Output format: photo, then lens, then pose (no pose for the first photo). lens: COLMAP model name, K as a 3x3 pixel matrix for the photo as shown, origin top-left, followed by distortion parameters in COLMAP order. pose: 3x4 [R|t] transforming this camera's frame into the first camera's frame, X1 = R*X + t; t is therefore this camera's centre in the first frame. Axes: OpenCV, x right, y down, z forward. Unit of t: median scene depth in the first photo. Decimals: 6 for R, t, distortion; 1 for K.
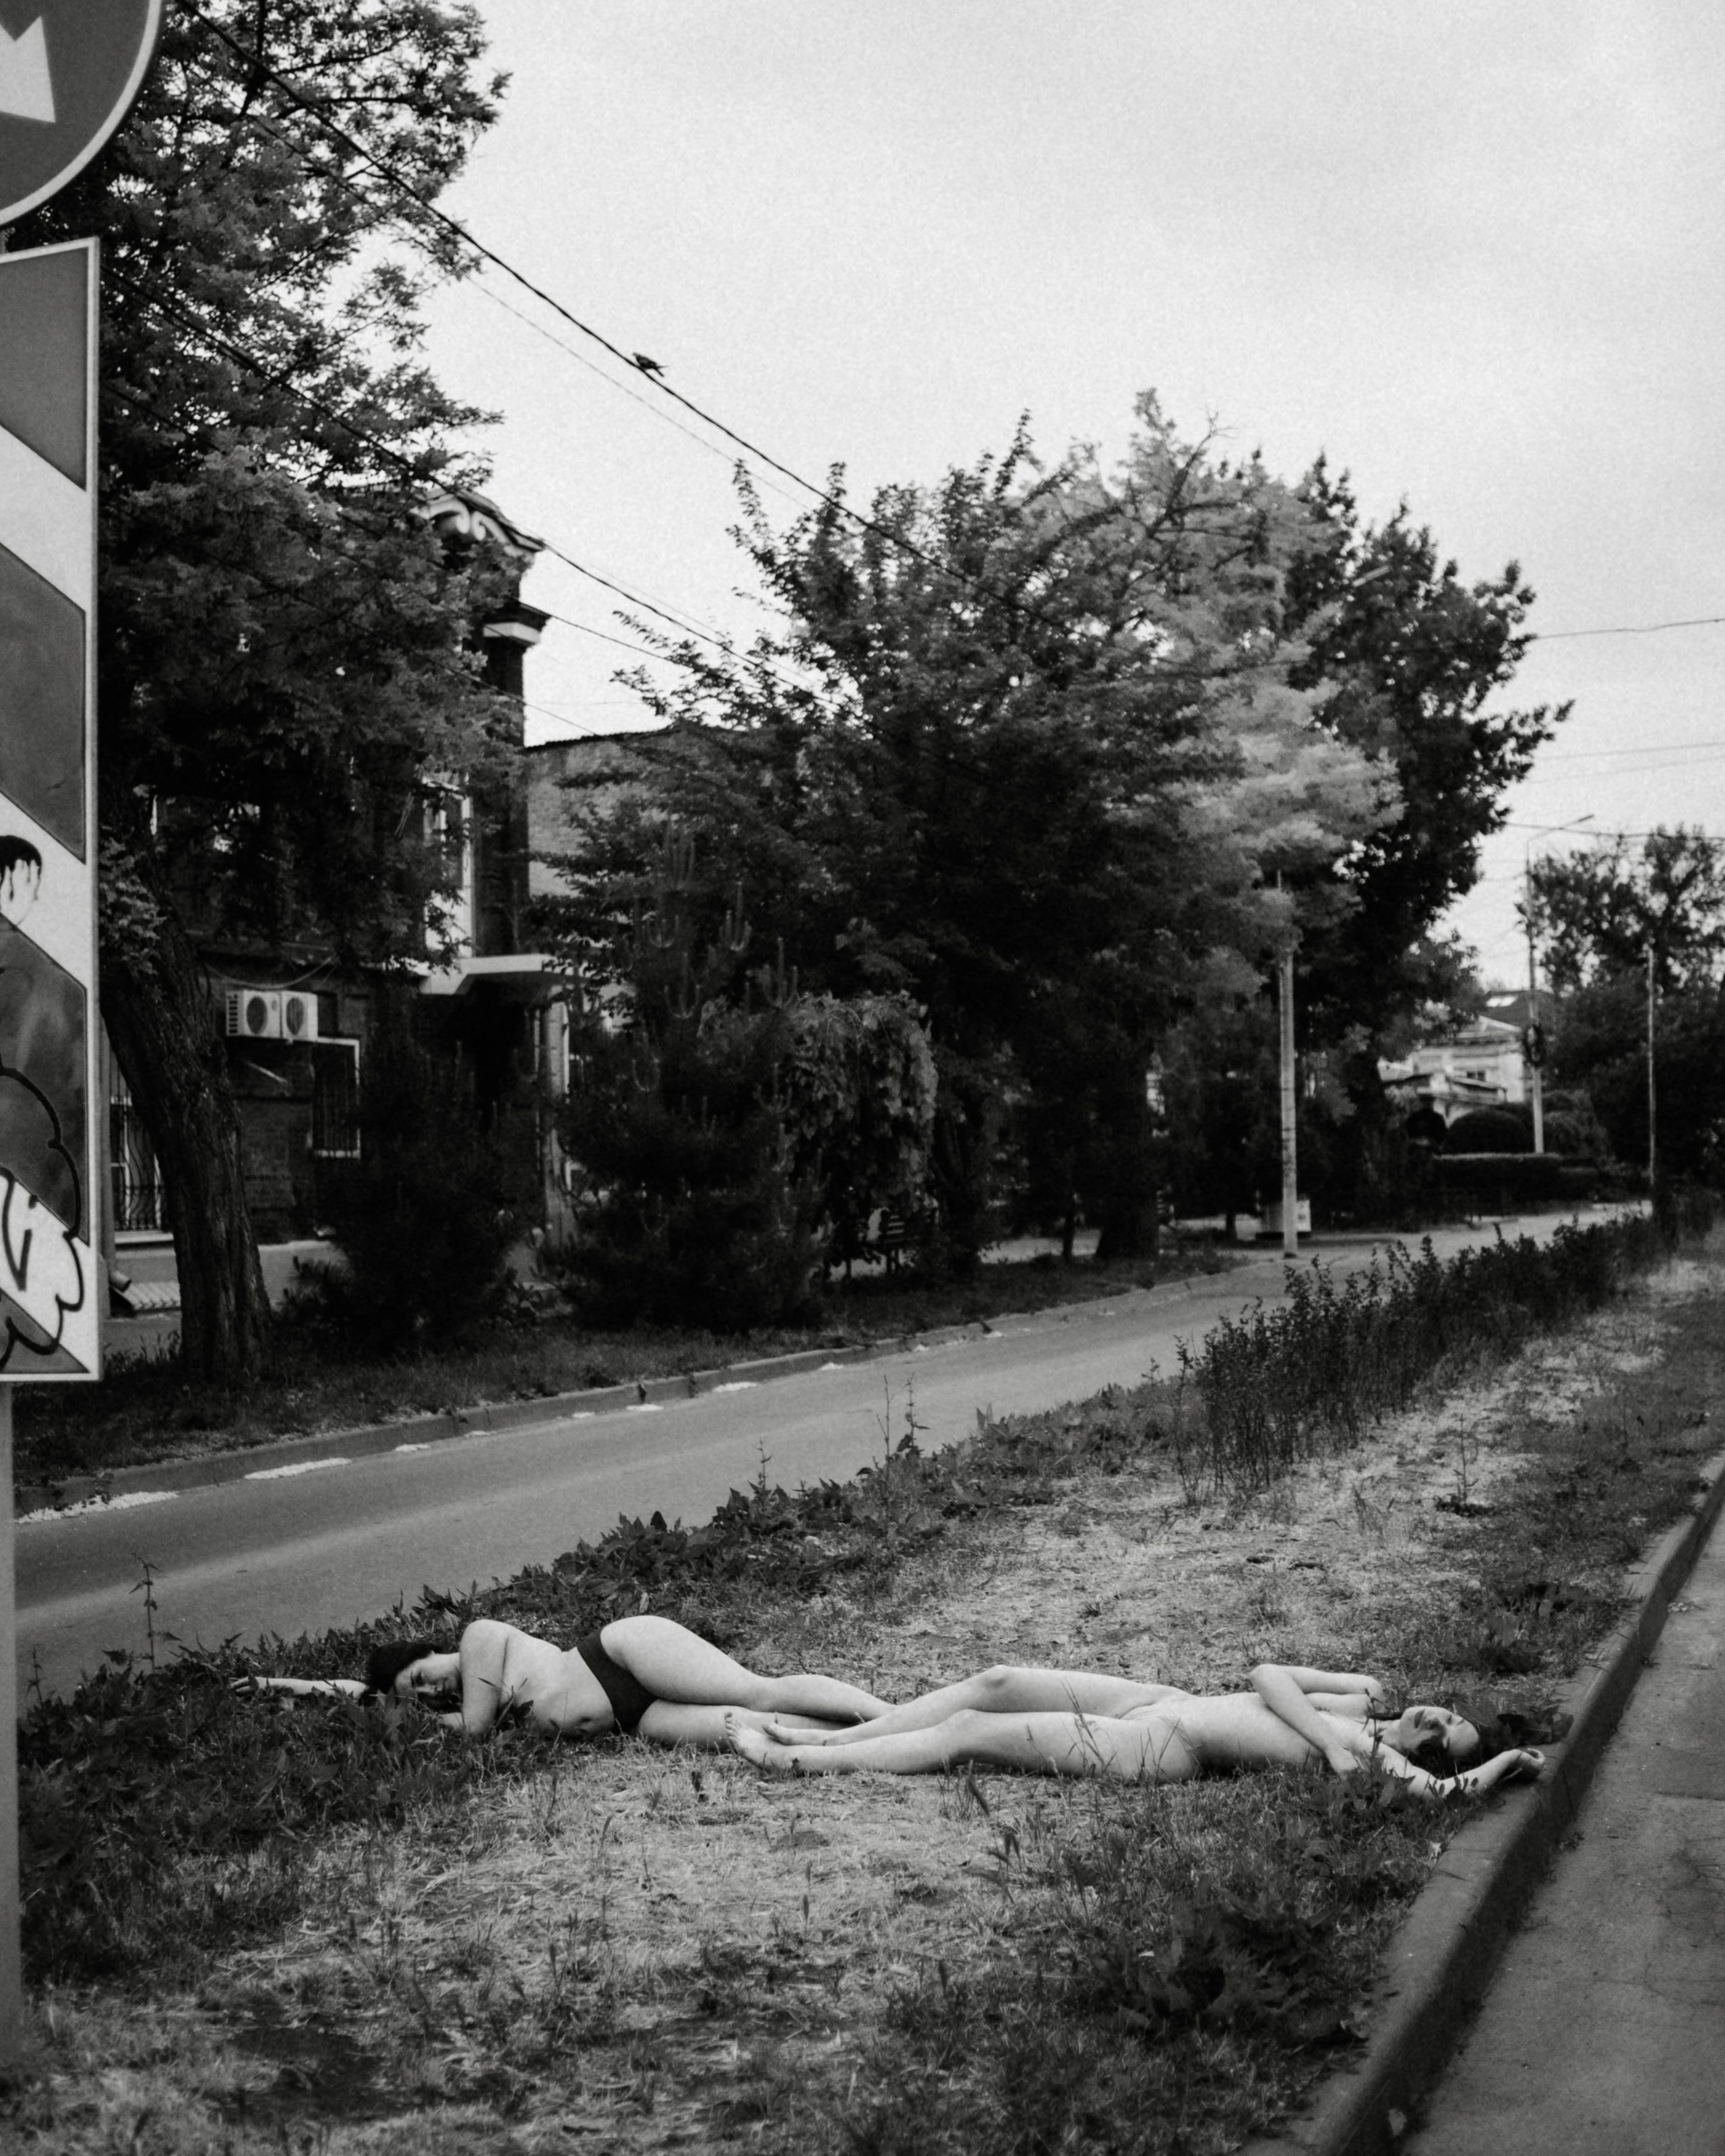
lens RADIAL K [[2672.6, 0, 861.5], [0, 2672.6, 979.2], [0, 0, 1]] dist [-0.121214, 0.257993]
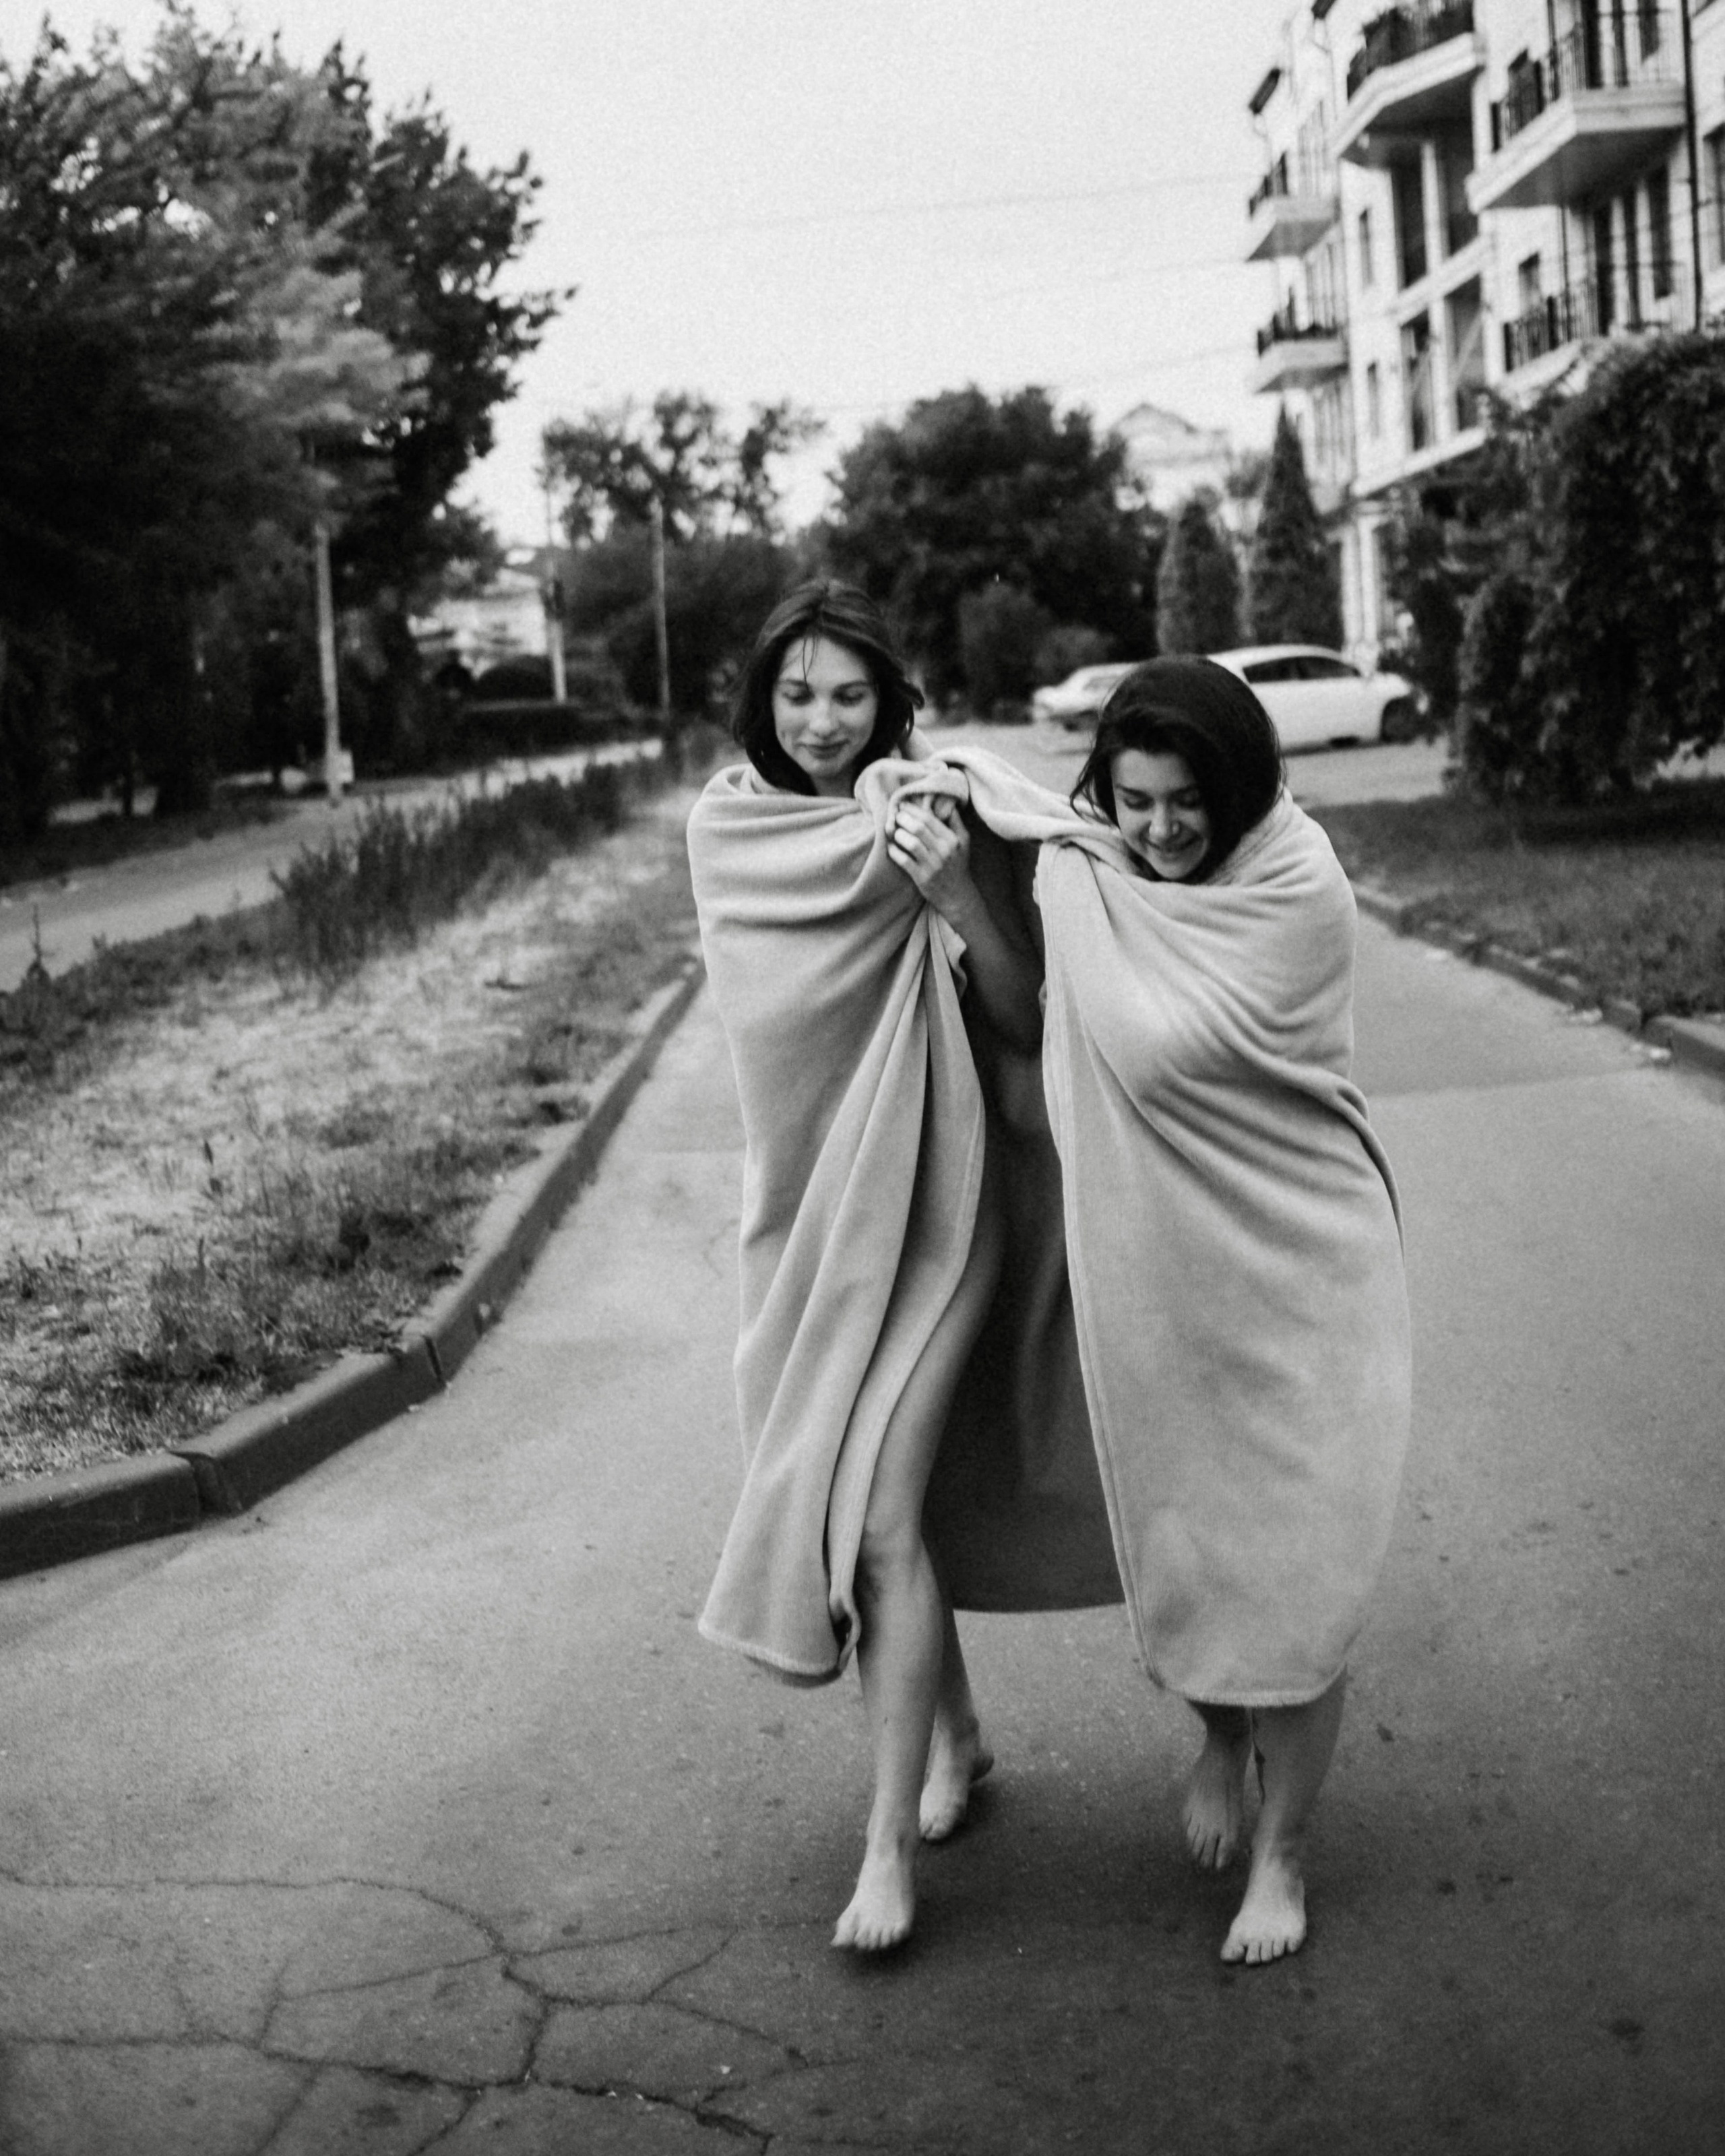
lens RADIAL K [[2672.6, 0, 861.5], [0, 2672.6, 979.2], [0, 0, 1]] dist [-0.121214, 0.257993]
pose [[0.935068, -0.072444, 0.346986, -0.023925], [0.013810, 0.985595, 0.168558, -0.005891], [-0.354199, -0.152821, 0.922599, -0.100324]]
